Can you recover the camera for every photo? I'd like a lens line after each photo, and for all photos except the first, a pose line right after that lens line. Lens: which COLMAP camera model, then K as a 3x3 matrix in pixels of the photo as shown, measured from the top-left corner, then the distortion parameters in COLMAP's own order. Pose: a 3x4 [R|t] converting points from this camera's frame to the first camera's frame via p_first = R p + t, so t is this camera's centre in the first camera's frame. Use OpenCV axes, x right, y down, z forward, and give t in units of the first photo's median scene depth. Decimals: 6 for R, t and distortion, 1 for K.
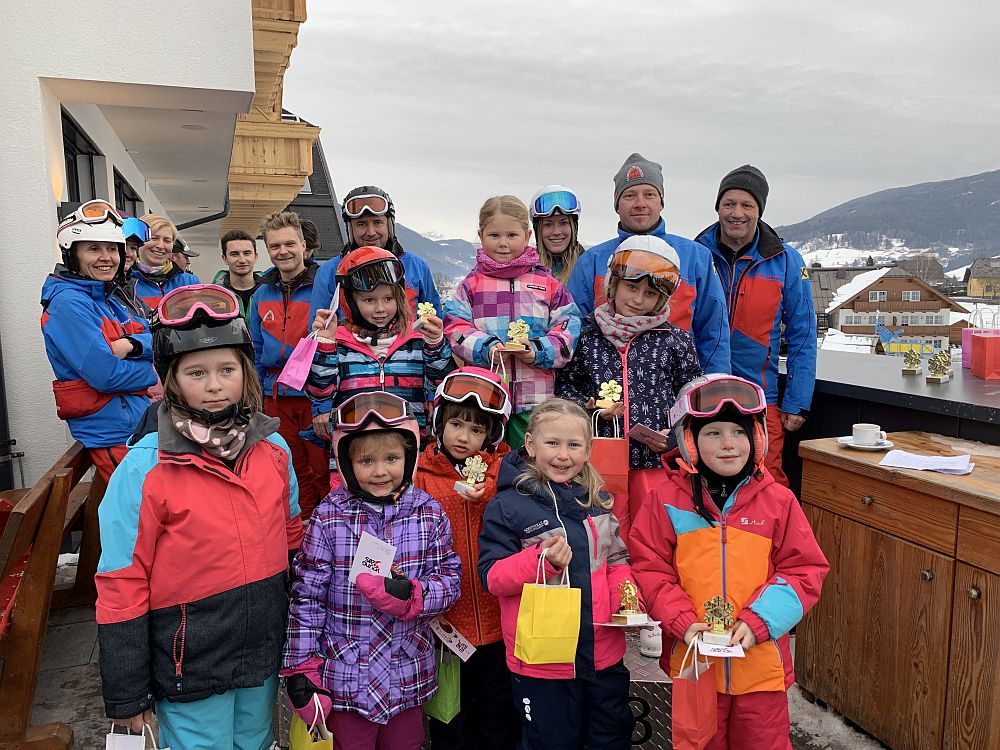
lens RADIAL K [[753.5, 0, 494.8], [0, 753.5, 362.4], [0, 0, 1]] dist [0.000144, -0.005328]
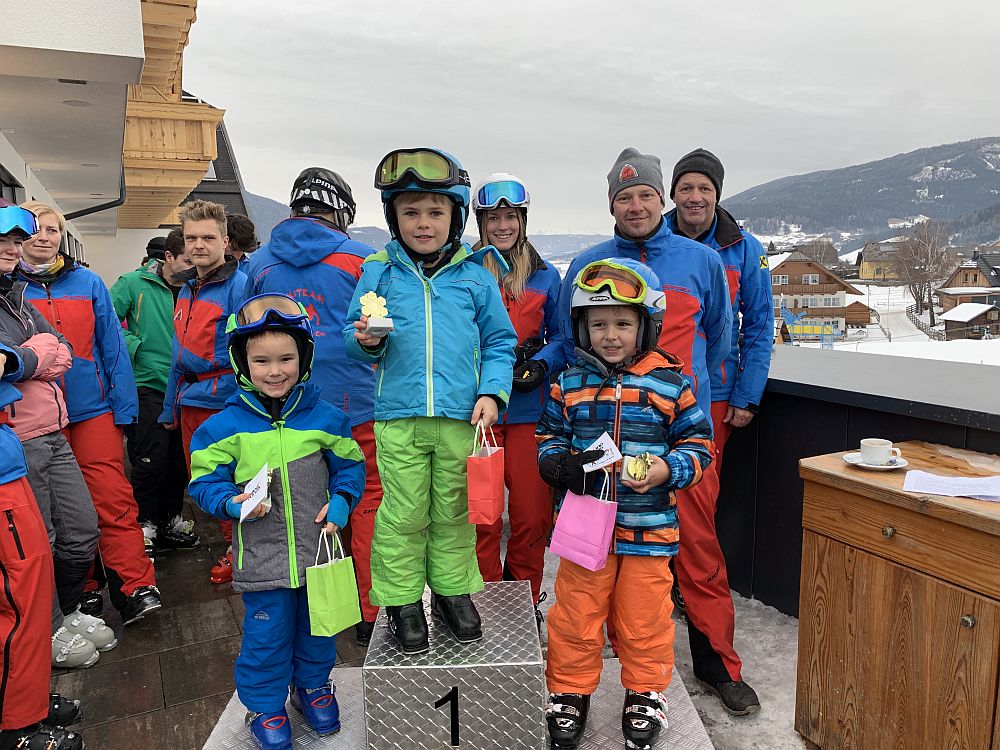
lens RADIAL K [[752.3, 0, 493.8], [0, 752.3, 371.1], [0, 0, 1]] dist [-0.005825, -0.006514]
pose [[0.993988, -0.025542, 0.106472, -0.022192], [0.022590, 0.999329, 0.028841, -0.018555], [-0.107137, -0.026263, 0.993897, 0.104358]]
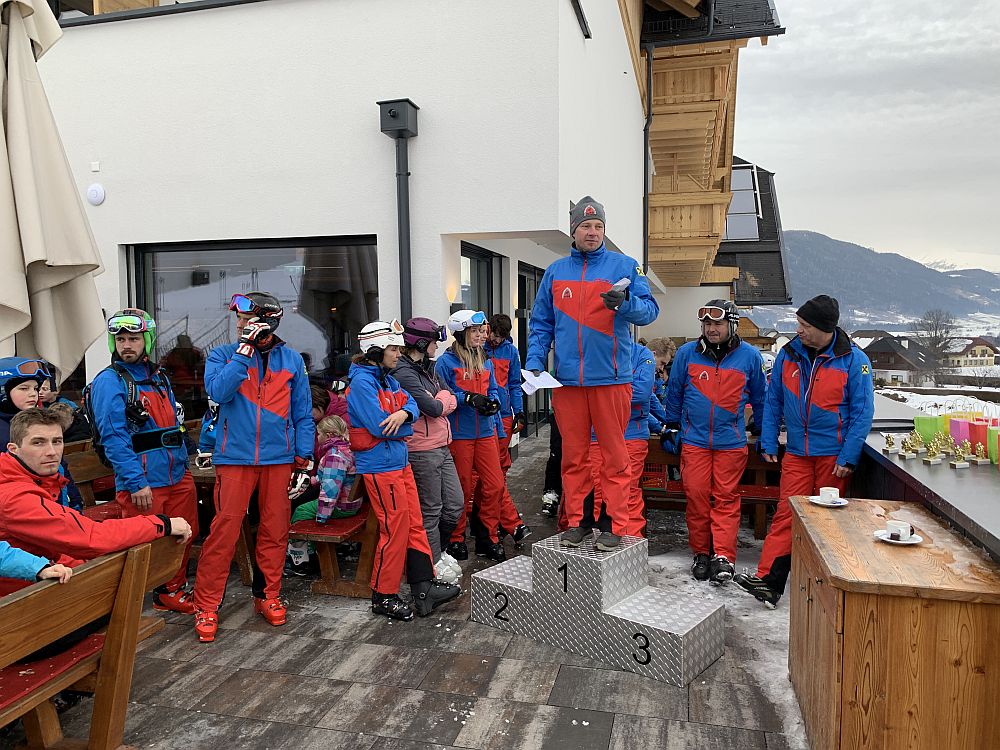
lens RADIAL K [[752.3, 0, 493.8], [0, 752.3, 371.1], [0, 0, 1]] dist [-0.005825, -0.006514]
pose [[0.818141, 0.042010, -0.573482, 0.545281], [-0.064229, 0.997763, -0.018540, -0.038295], [0.571420, 0.052003, 0.819009, -0.366031]]
